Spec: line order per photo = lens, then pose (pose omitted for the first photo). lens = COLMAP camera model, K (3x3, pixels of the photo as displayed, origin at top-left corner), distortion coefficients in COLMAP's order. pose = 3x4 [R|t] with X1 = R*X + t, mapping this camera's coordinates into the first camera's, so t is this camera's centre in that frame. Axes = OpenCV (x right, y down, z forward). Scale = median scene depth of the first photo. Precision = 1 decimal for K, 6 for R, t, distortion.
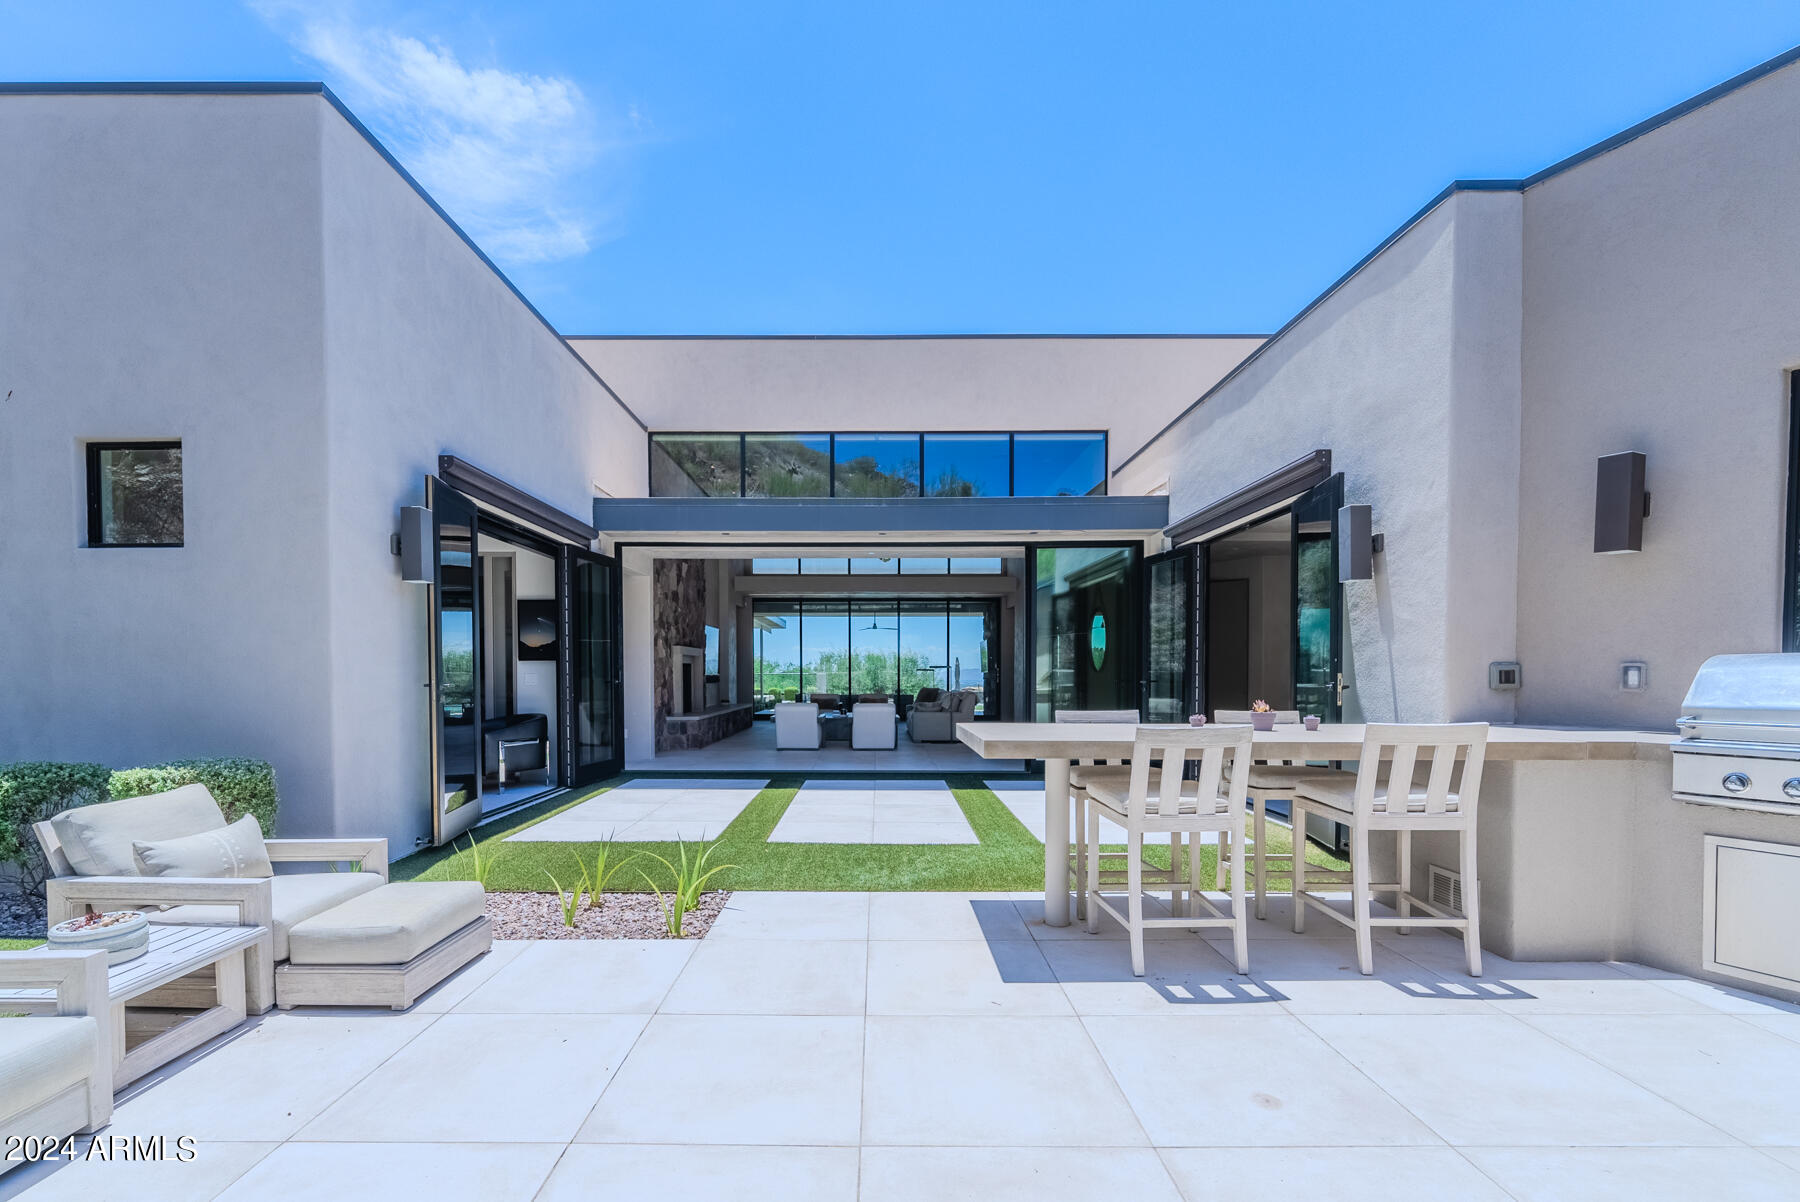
lens RADIAL K [[743.4, 0, 858.1], [0, 743.4, 688.0], [0, 0, 1]] dist [0.006248, -0.001493]
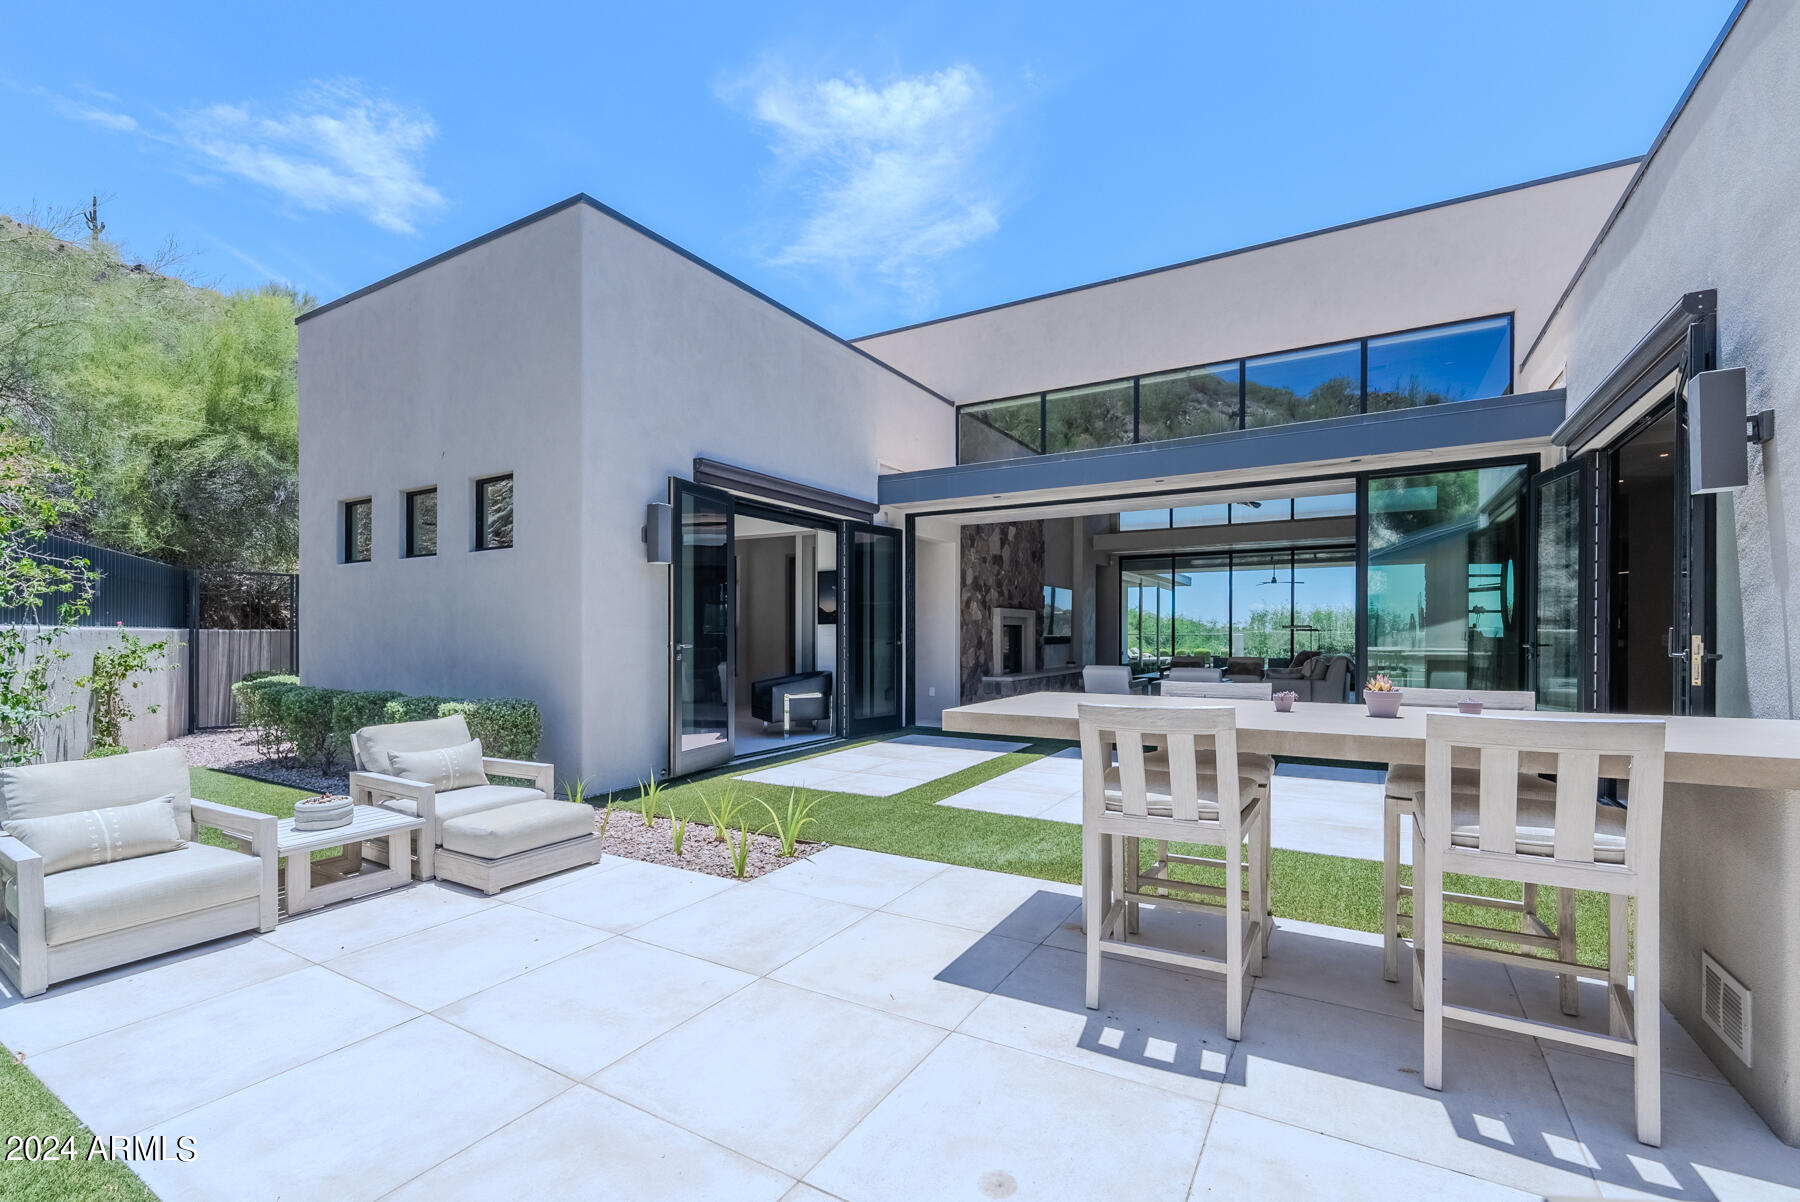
lens RADIAL K [[743.4, 0, 905.4], [0, 743.4, 636.1], [0, 0, 1]] dist [0.006248, -0.001493]
pose [[0.875260, -0.000721, -0.483653, 0.337646], [-0.007278, 0.999866, -0.014663, -0.004634], [0.483599, 0.016354, 0.875137, 0.101842]]
